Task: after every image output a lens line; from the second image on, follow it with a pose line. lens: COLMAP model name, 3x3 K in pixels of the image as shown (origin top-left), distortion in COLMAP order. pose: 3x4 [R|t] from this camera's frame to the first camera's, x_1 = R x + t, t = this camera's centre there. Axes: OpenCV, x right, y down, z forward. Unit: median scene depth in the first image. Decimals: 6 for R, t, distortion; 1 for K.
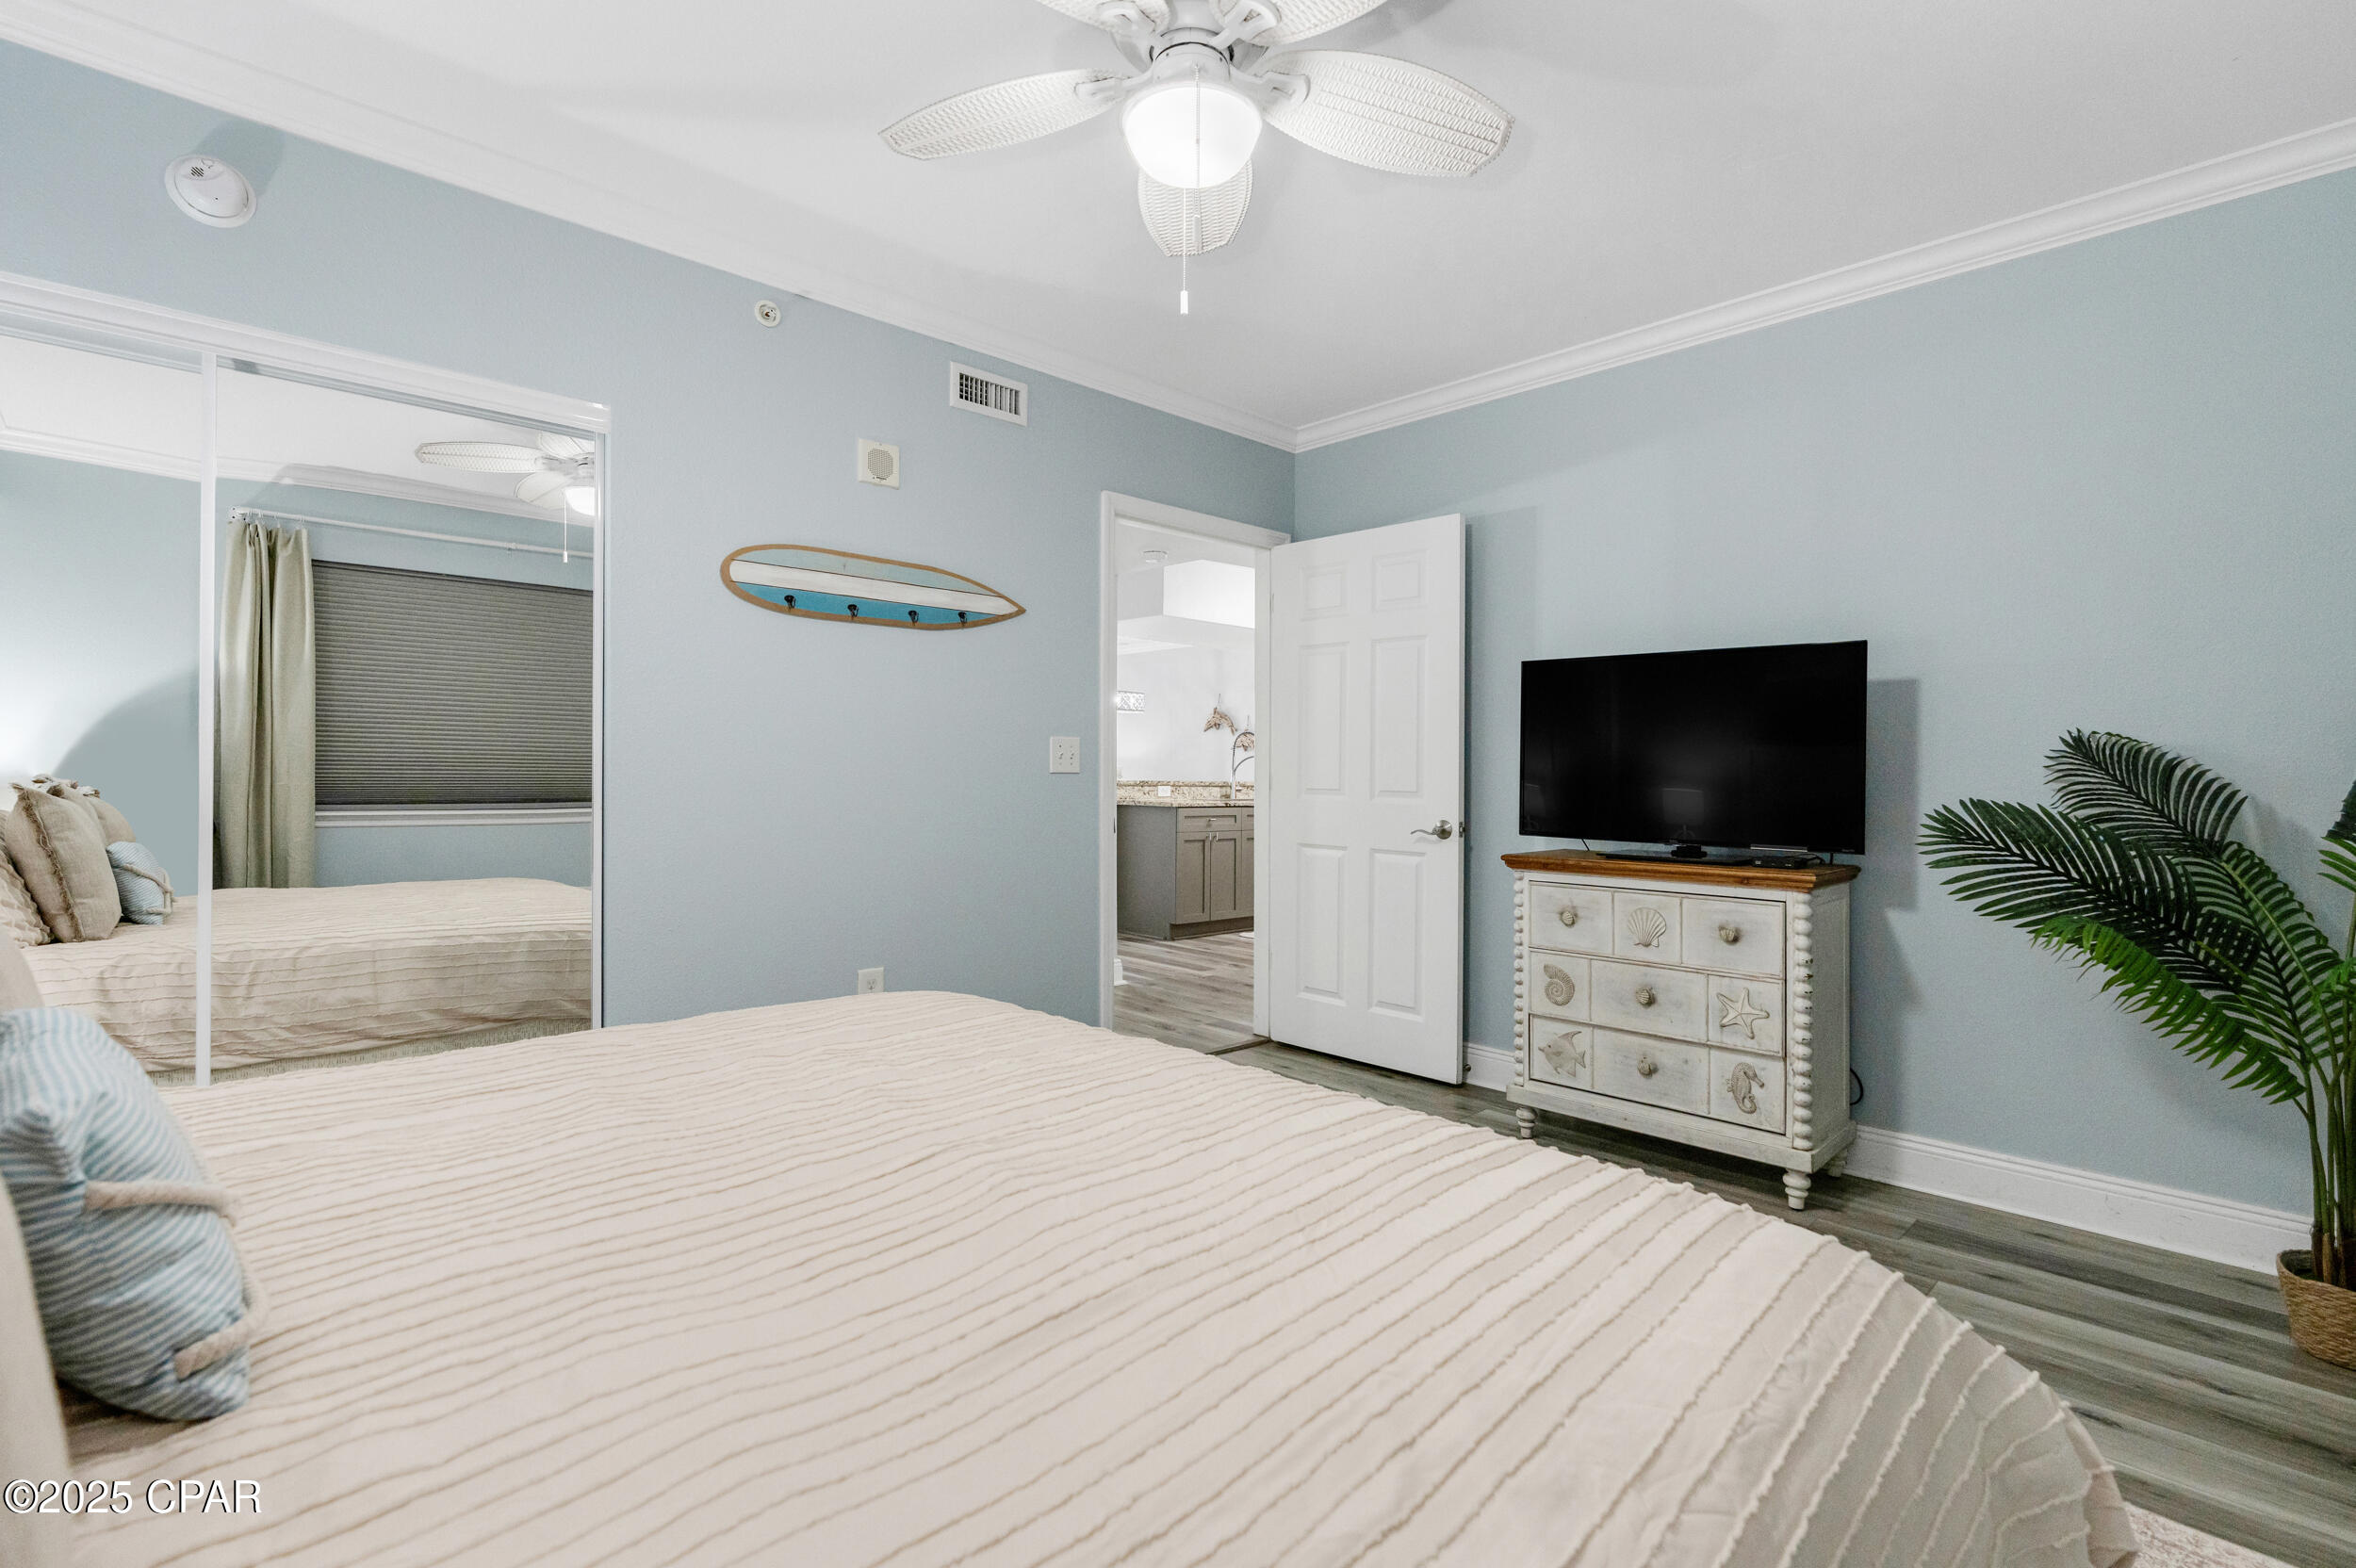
lens RADIAL K [[1045.9, 0, 1178.0], [0, 1045.9, 784.0], [0, 0, 1]] dist [-0.012441, 0.005463]
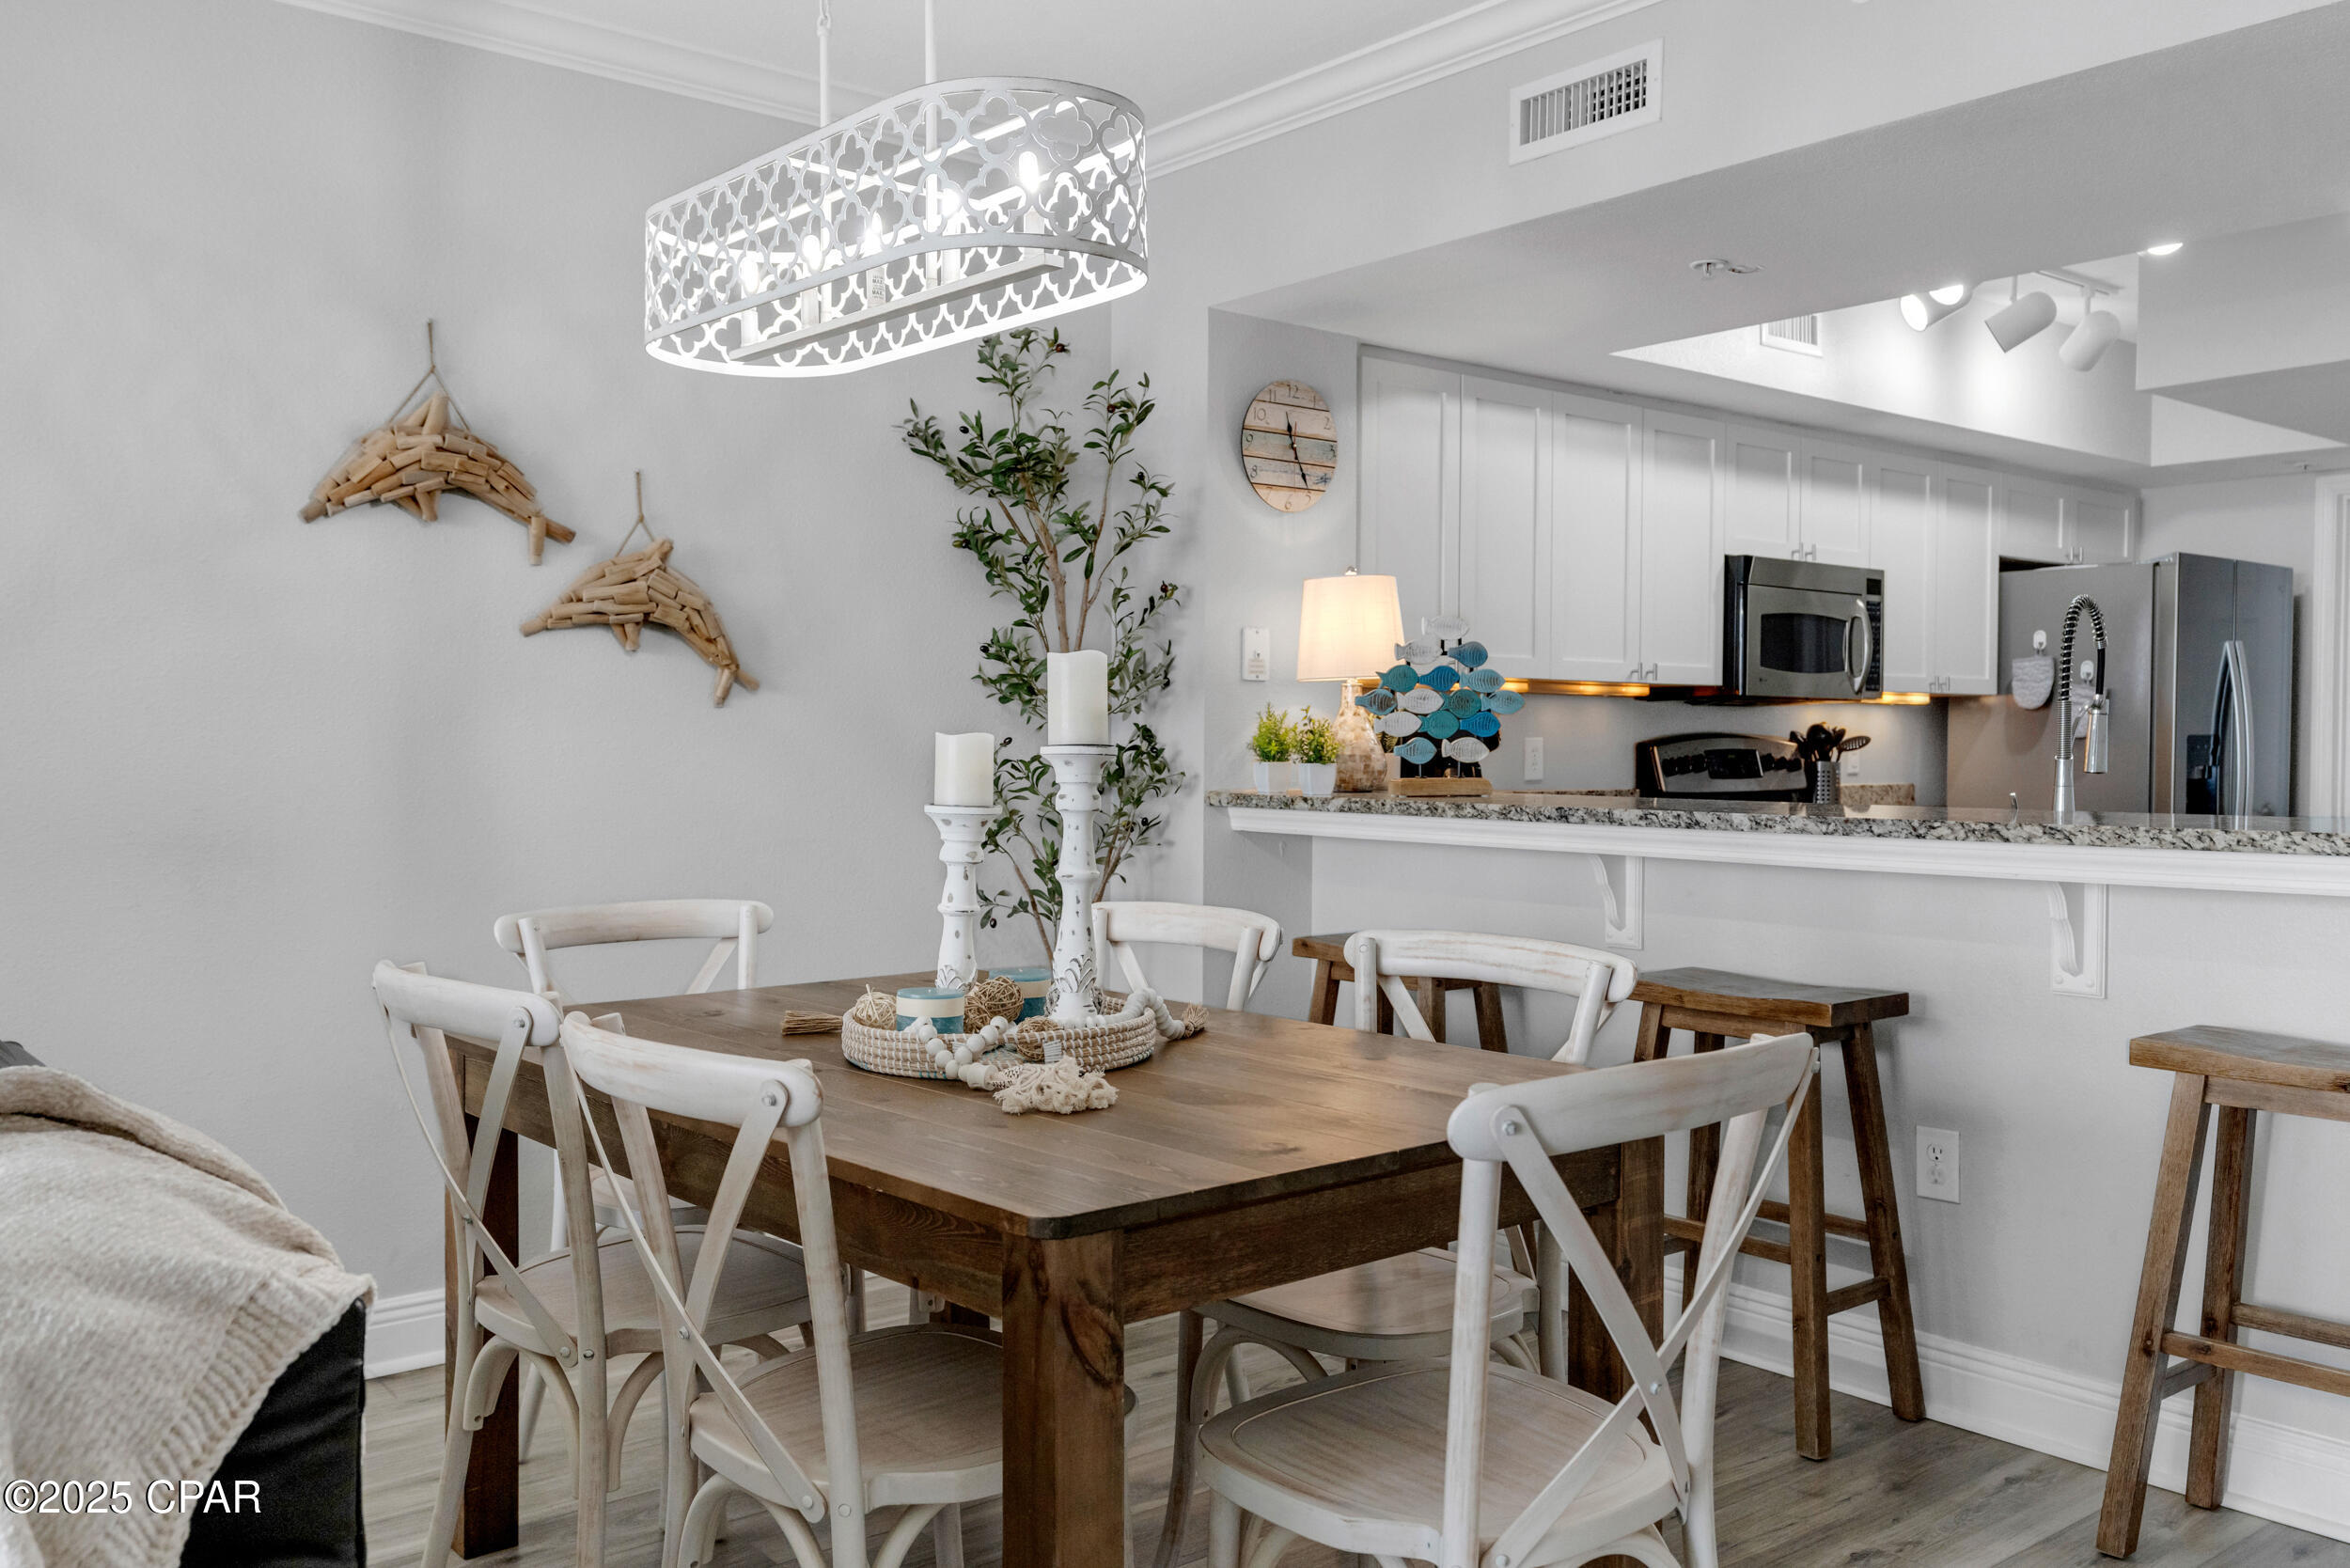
lens RADIAL K [[1955.0, 0, 1169.4], [0, 1955.0, 726.3], [0, 0, 1]] dist [-0.007040, -0.001326]
pose [[0.074816, 0.005130, 0.997184, -0.290894], [0.006043, 0.999966, -0.005598, -0.014808], [-0.997179, 0.006445, 0.074782, 0.873630]]
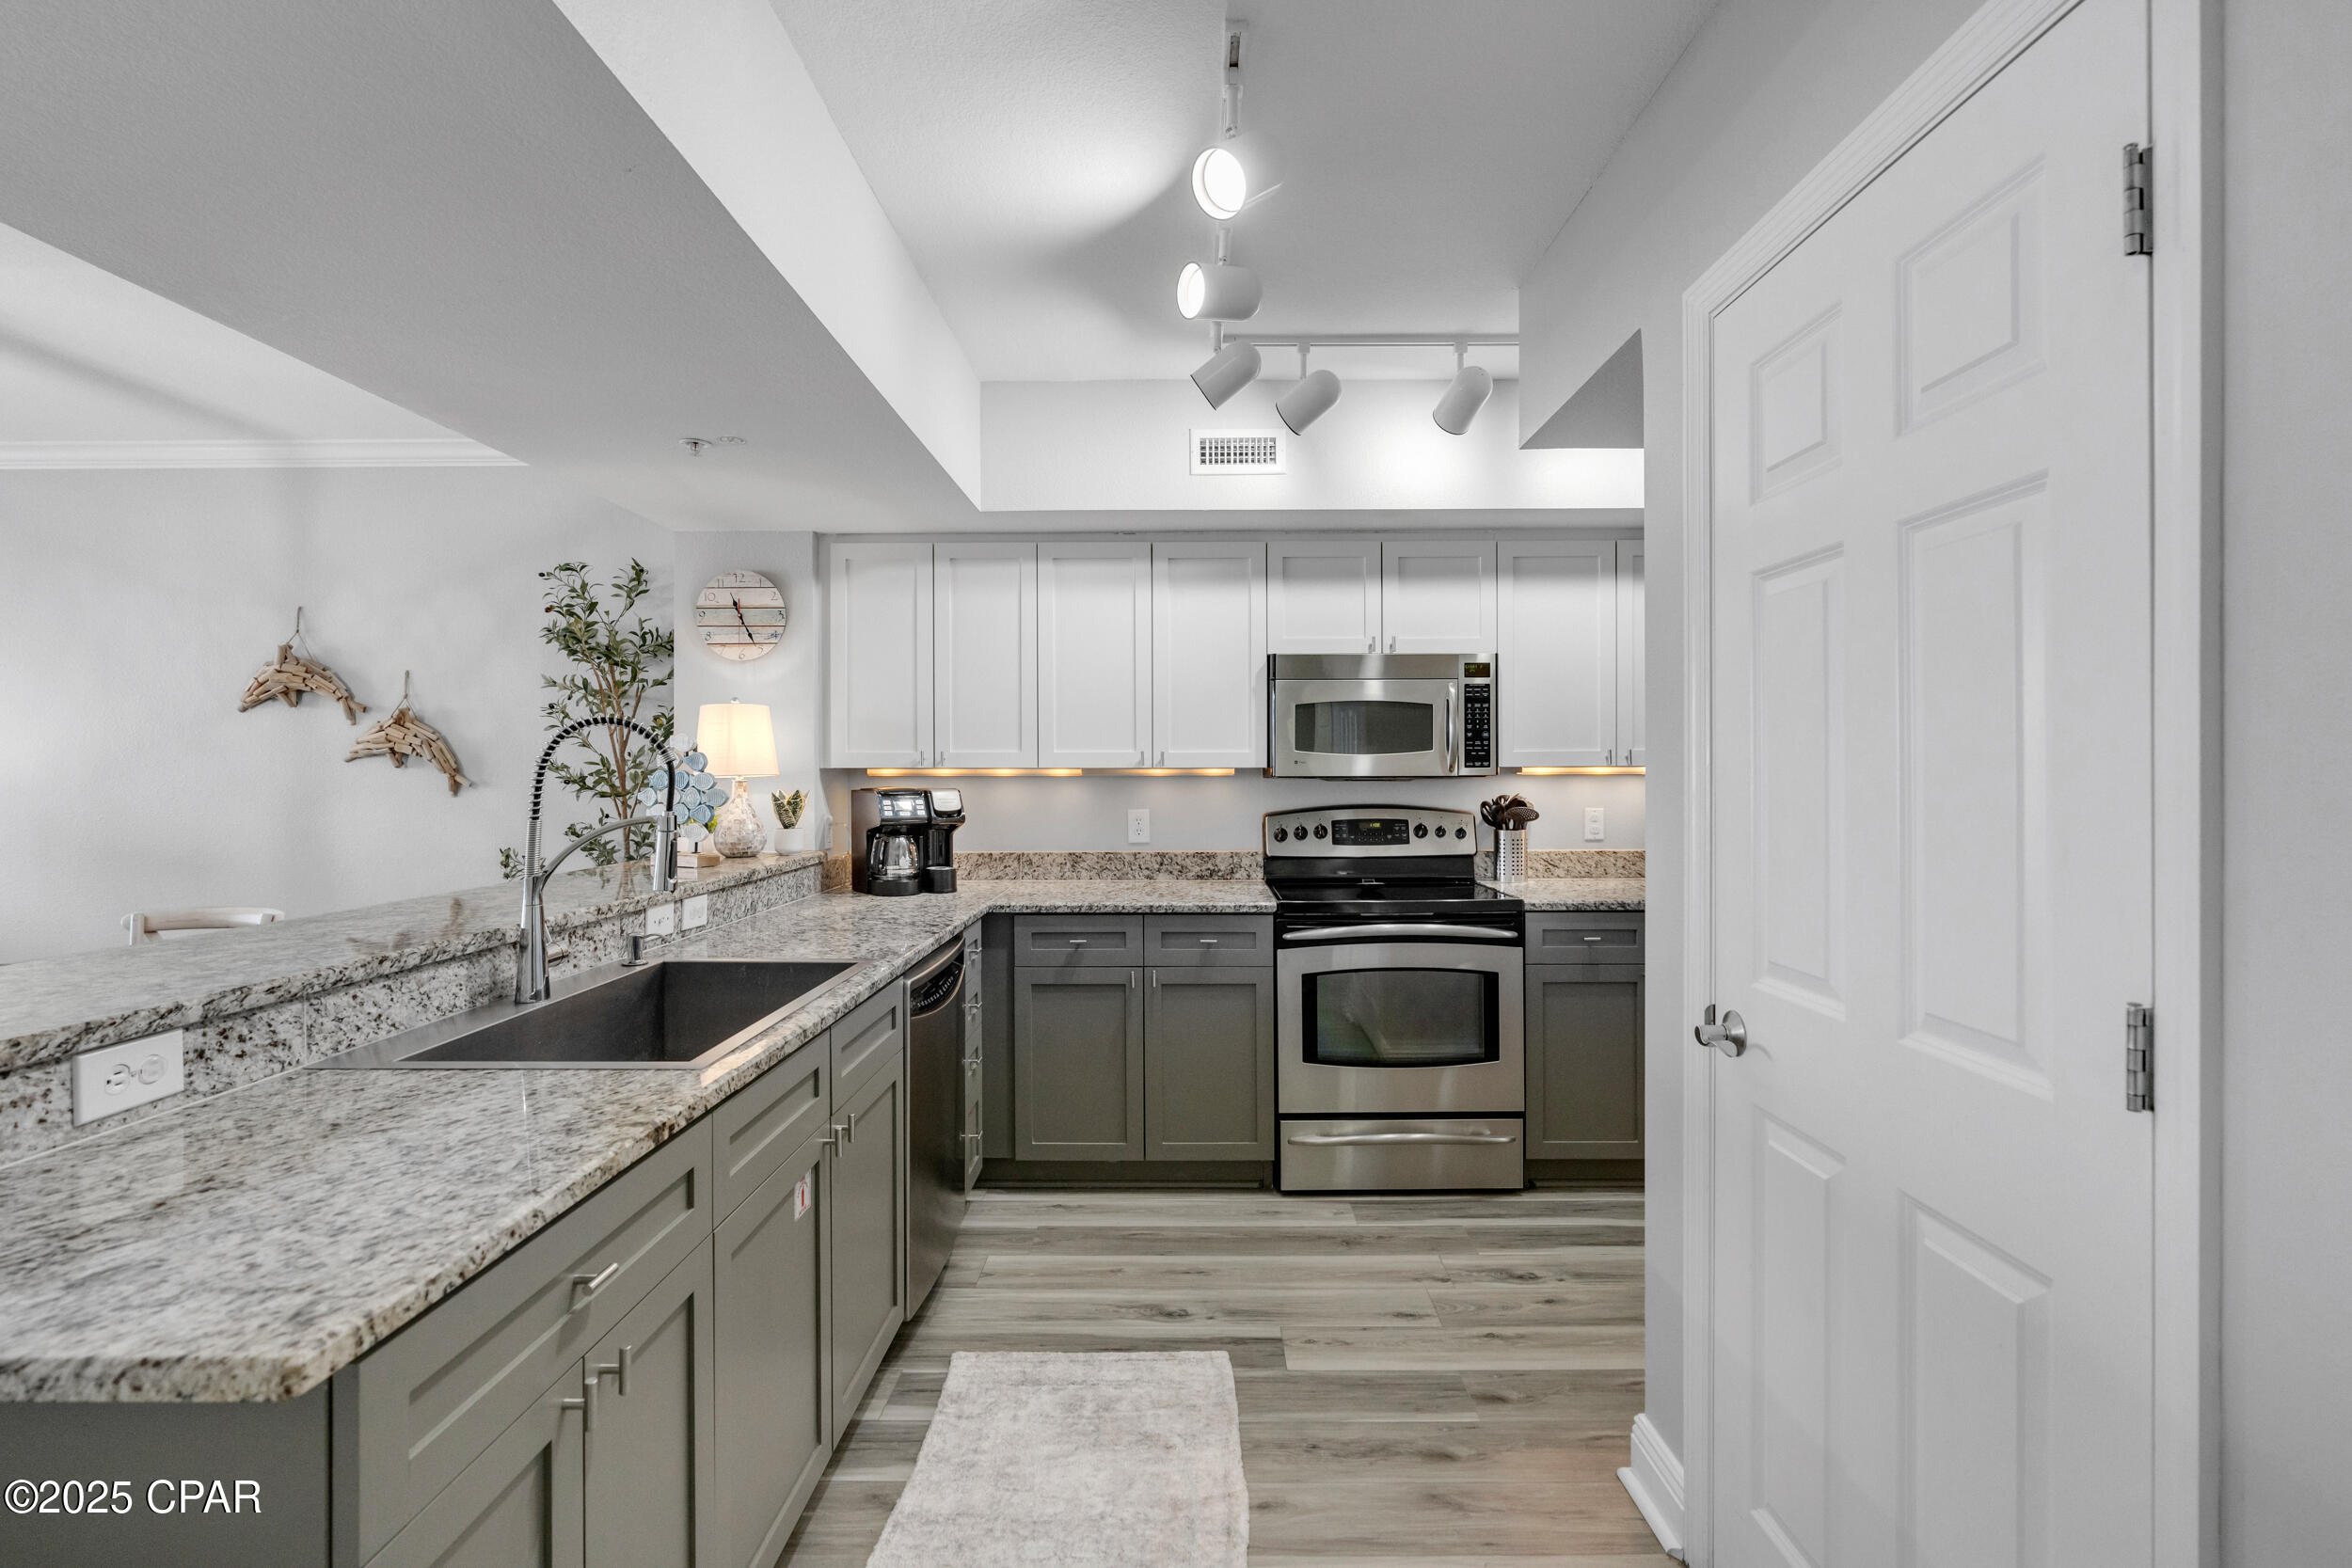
lens RADIAL K [[1044.1, 0, 1176.0], [0, 1044.1, 784.0], [0, 0, 1]] dist [-0.012441, 0.005463]
pose [[0.689031, -0.013806, 0.724601, -0.012061], [0.011712, 0.999900, 0.007914, -0.025648], [-0.724638, 0.003033, 0.689123, 0.555594]]
